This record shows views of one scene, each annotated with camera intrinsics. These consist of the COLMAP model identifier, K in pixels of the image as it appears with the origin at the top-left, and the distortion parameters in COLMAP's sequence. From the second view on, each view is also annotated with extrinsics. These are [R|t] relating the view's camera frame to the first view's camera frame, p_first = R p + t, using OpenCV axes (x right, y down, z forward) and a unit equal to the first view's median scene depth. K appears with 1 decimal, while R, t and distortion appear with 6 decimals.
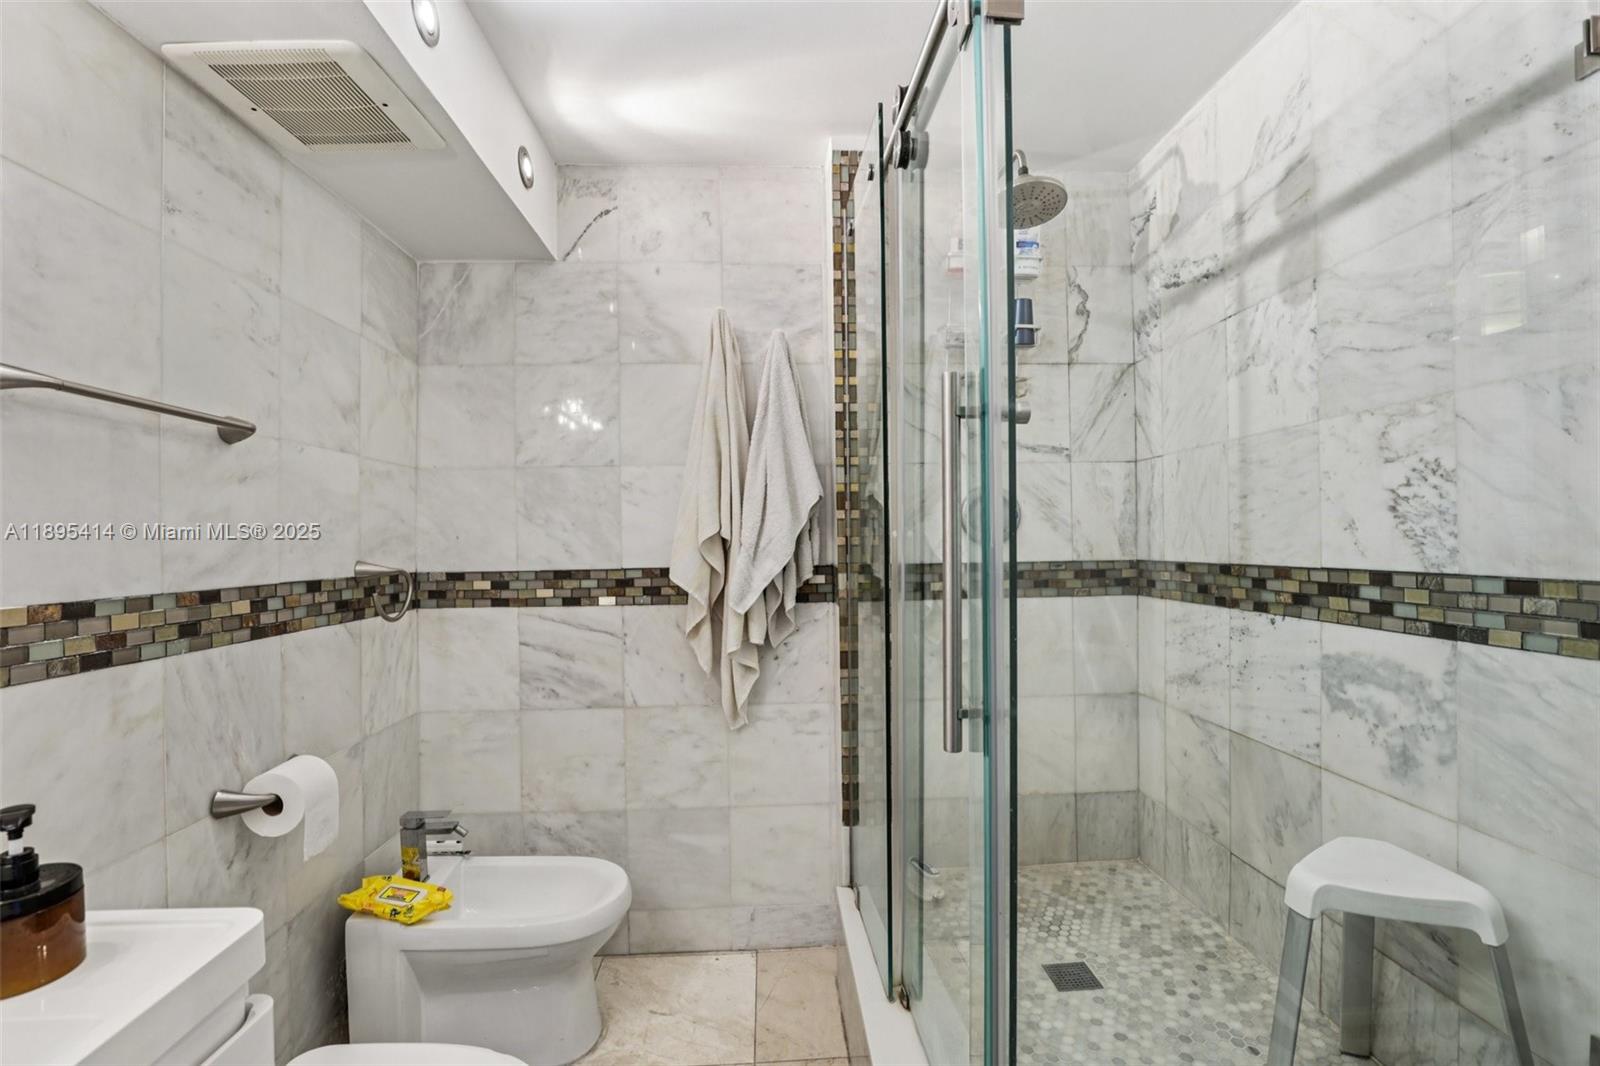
lens RADIAL K [[730.2, 0, 803.8], [0, 730.2, 536.0], [0, 0, 1]] dist [-0.038059, 0.008249]
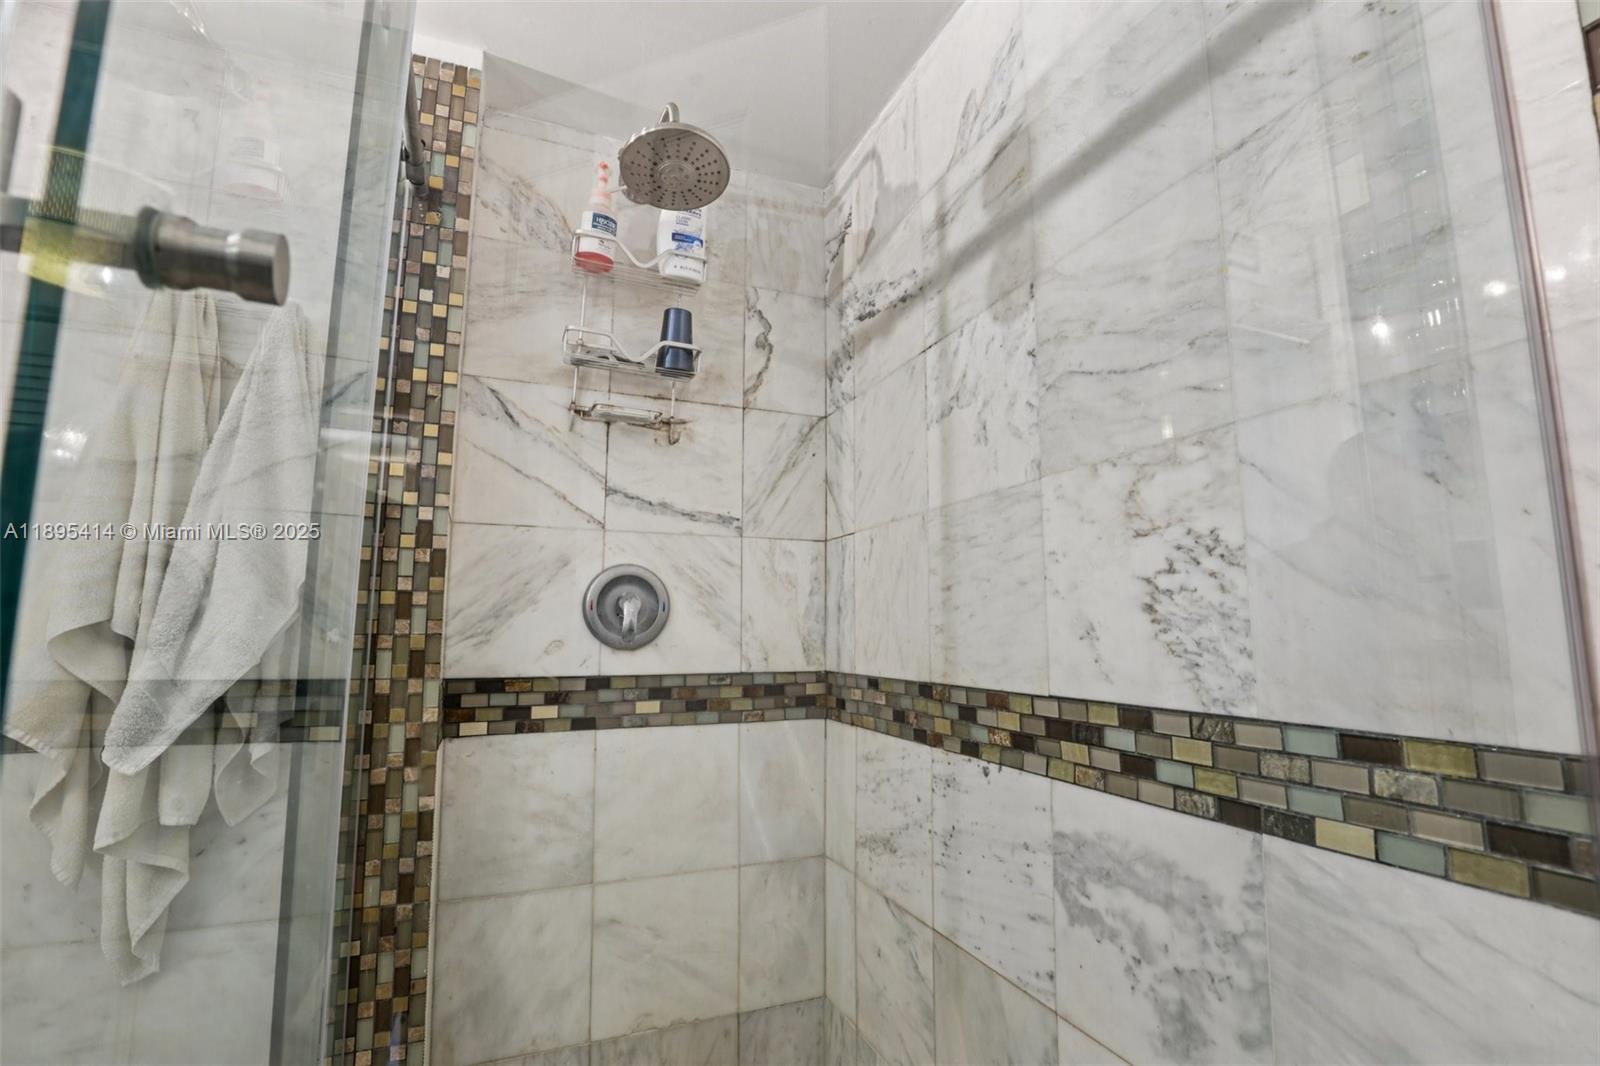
lens RADIAL K [[730.2, 0, 803.8], [0, 730.2, 539.6], [0, 0, 1]] dist [-0.038059, 0.008249]
pose [[0.943405, 0.054111, 0.327198, 0.266104], [-0.014201, 0.992286, -0.123155, -0.012564], [-0.331338, 0.111538, 0.936896, 0.409832]]
